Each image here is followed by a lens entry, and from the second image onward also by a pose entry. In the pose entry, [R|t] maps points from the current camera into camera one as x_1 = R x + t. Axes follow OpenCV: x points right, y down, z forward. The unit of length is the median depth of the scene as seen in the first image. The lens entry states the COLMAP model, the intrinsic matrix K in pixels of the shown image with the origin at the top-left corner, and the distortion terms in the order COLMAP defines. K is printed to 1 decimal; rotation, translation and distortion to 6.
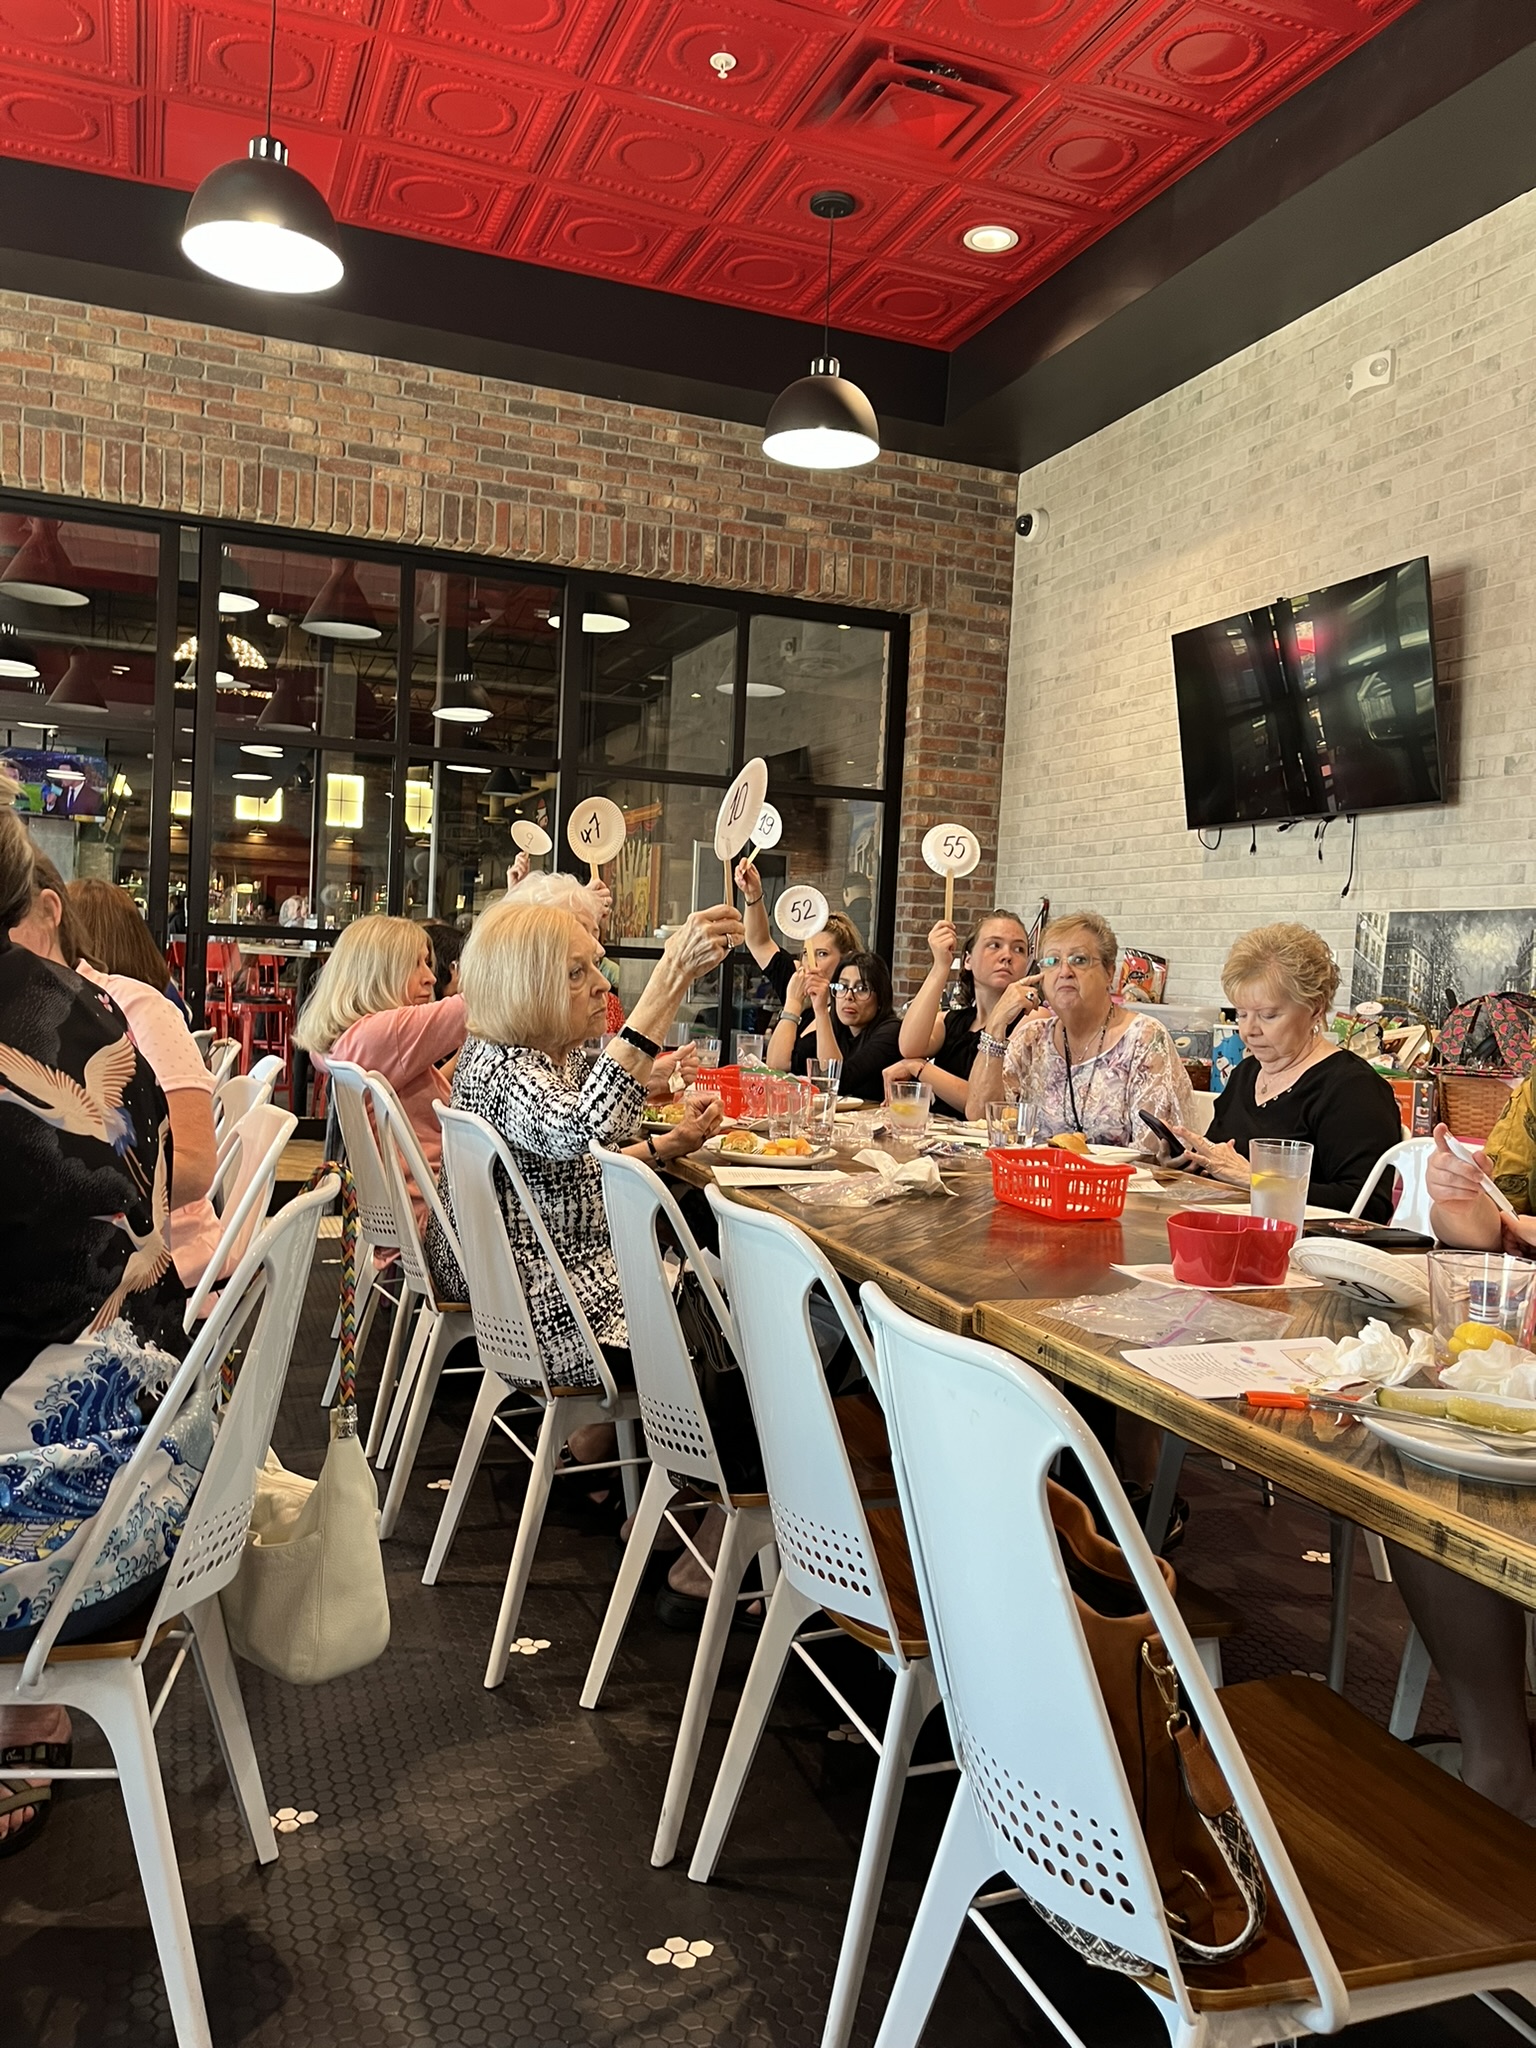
lens RADIAL K [[1551.5, 0, 770.3], [0, 1551.5, 1029.5], [0, 0, 1]] dist [0.012976, -0.019123]
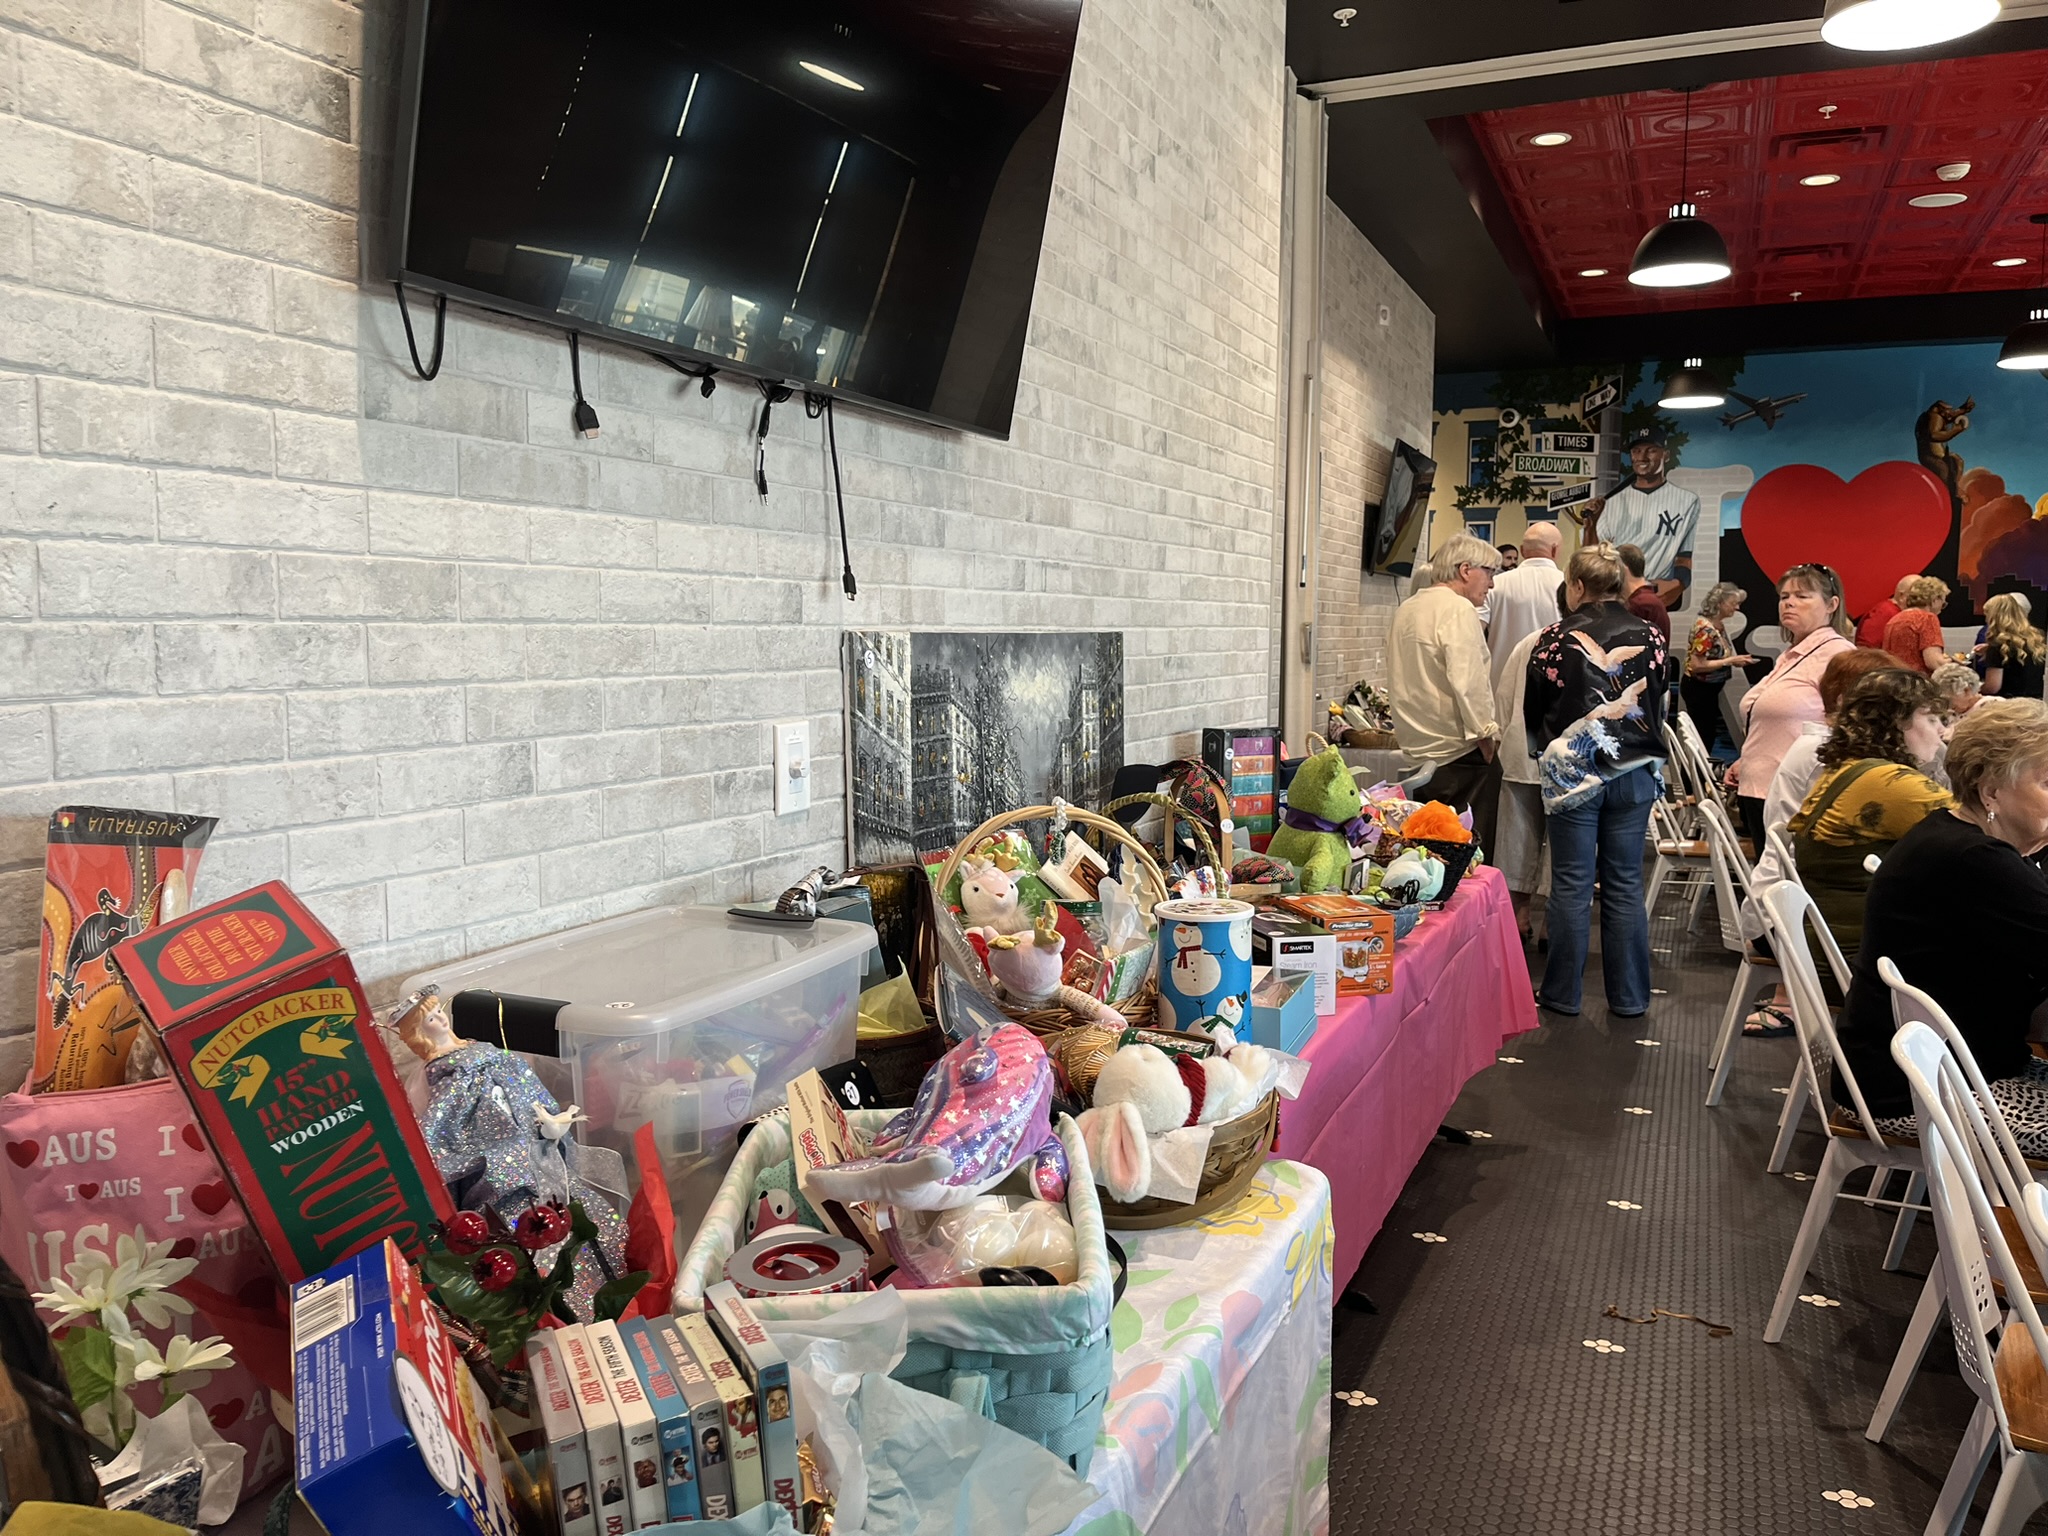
lens RADIAL K [[1551.5, 0, 1018.1], [0, 1551.5, 772.3], [0, 0, 1]] dist [0.012976, -0.019123]
pose [[-0.700089, -0.126418, 0.702776, 0.019575], [-0.017142, 0.986895, 0.160450, -0.092447], [-0.713850, 0.100282, -0.693081, 1.096276]]
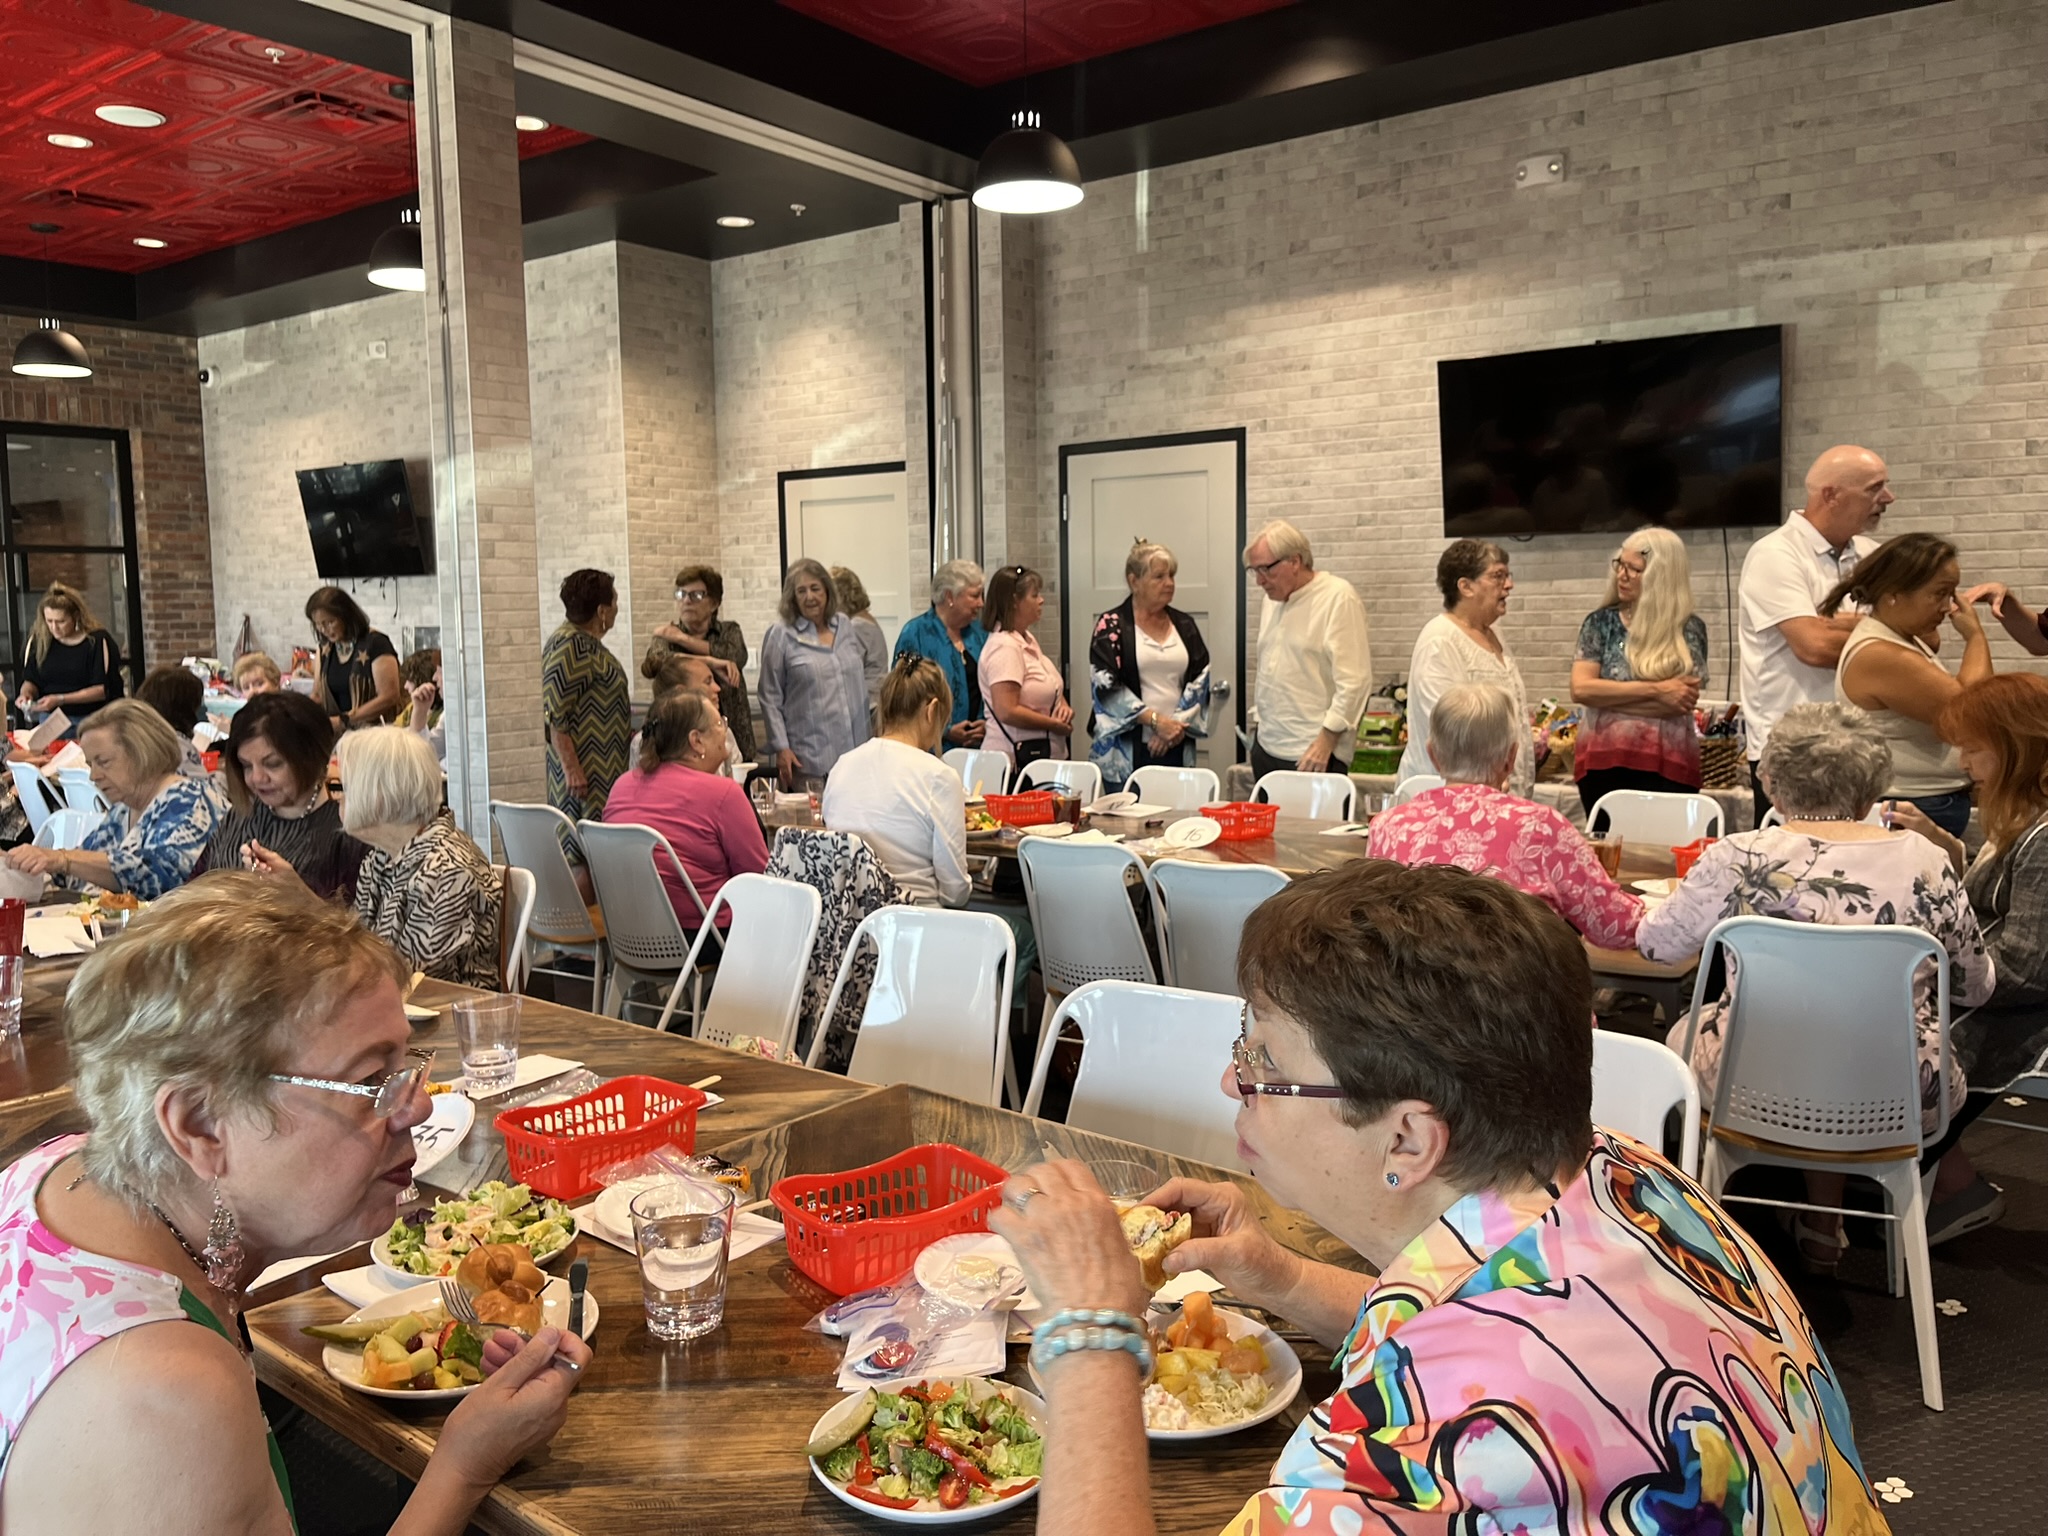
lens RADIAL K [[1551.5, 0, 1019.9], [0, 1551.5, 763.6], [0, 0, 1]] dist [0.012976, -0.019123]
pose [[0.839377, -0.112125, 0.531860, -0.028836], [0.076668, 0.993133, 0.088373, -0.013828], [-0.538116, -0.033402, 0.842209, -0.938857]]
